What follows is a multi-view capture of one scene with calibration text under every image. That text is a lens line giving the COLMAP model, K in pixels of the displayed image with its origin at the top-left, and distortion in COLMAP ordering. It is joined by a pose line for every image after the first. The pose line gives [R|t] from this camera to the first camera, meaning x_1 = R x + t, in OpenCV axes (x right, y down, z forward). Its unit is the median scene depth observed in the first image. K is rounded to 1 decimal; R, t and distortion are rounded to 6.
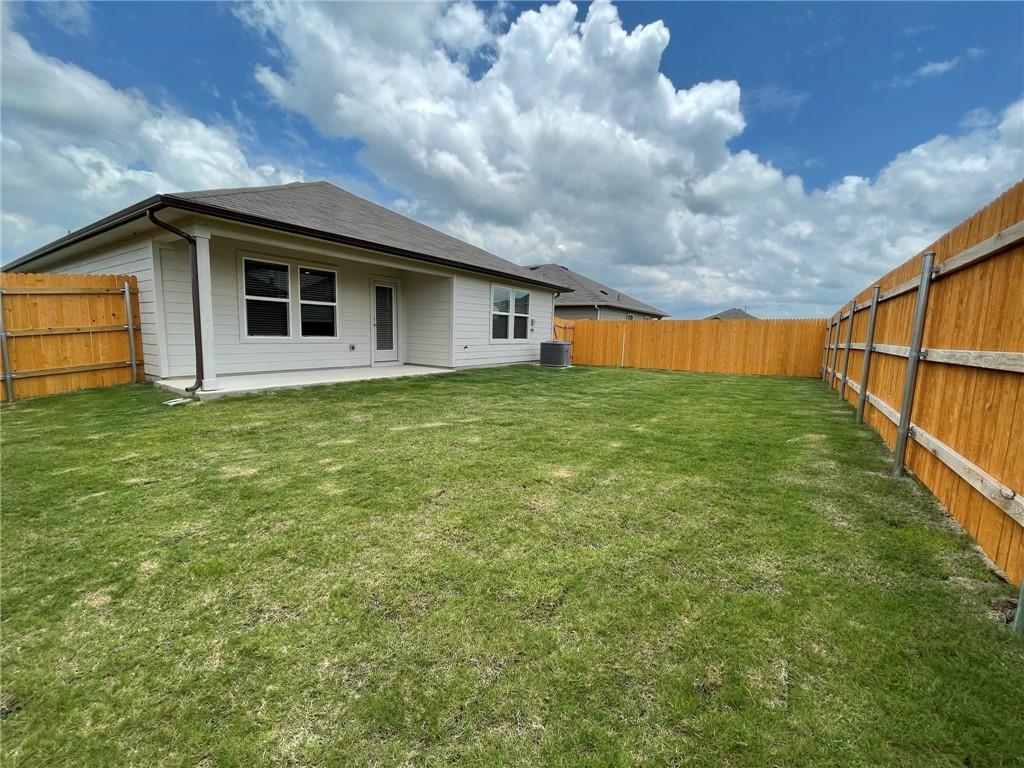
lens RADIAL K [[415.1, 0, 512.2], [0, 415.1, 380.8], [0, 0, 1]] dist [0.001363, 0.000539]
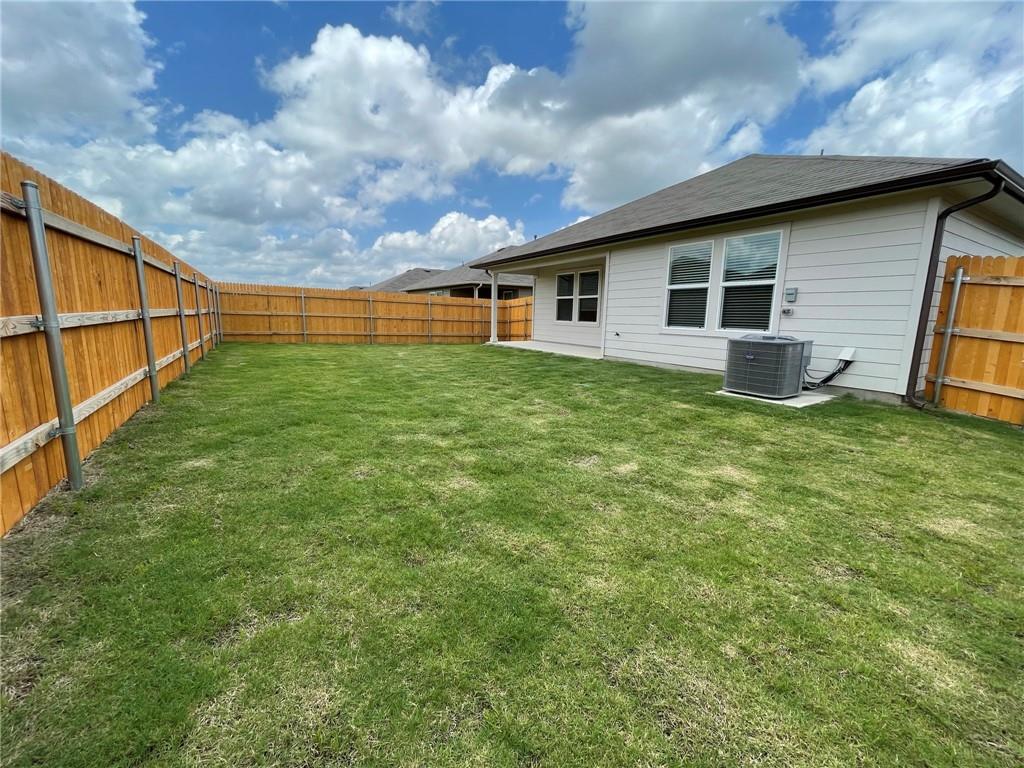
lens RADIAL K [[417.5, 0, 512.0], [0, 417.5, 384.0], [0, 0, 1]] dist [0.000844, 0.000611]
pose [[-0.418794, 0.119021, -0.900248, 2.056058], [-0.132464, 0.972762, 0.190230, -0.317820], [0.898368, 0.198918, -0.391620, 3.167764]]
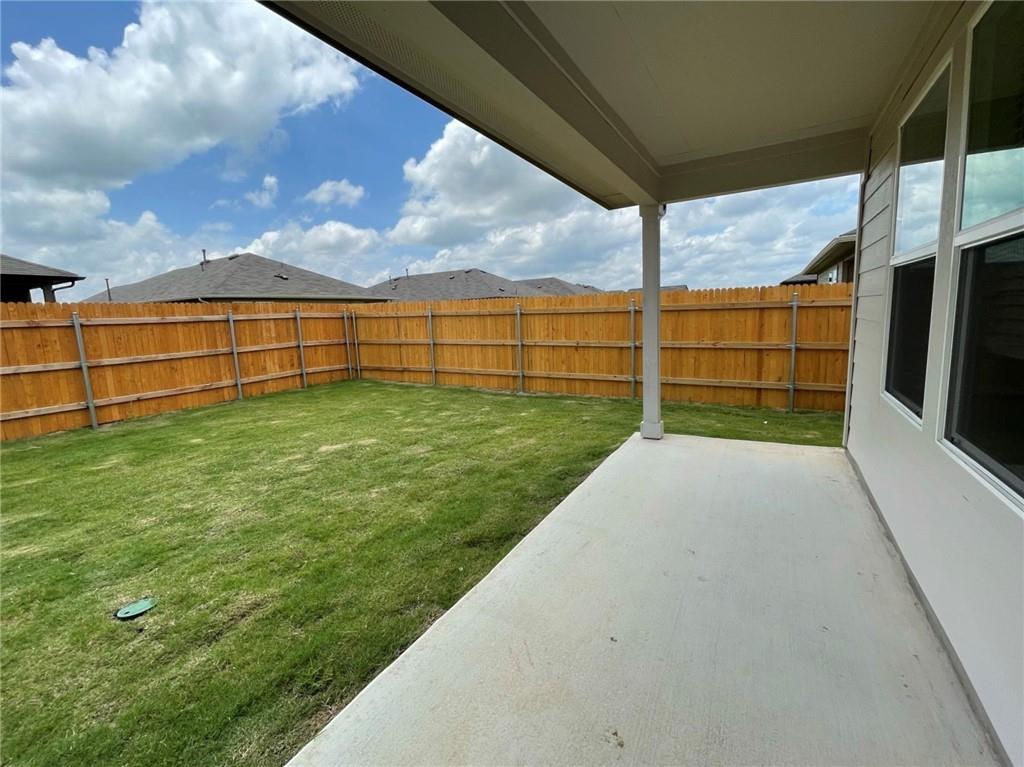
lens RADIAL K [[451.1, 0, 505.1], [0, 451.1, 381.6], [0, 0, 1]] dist [-0.001036, -0.000631]
pose [[-0.997724, 0.030096, -0.060336, -0.662342], [0.013732, 0.966796, 0.255180, -0.401525], [0.066013, 0.253771, -0.965009, 2.581170]]
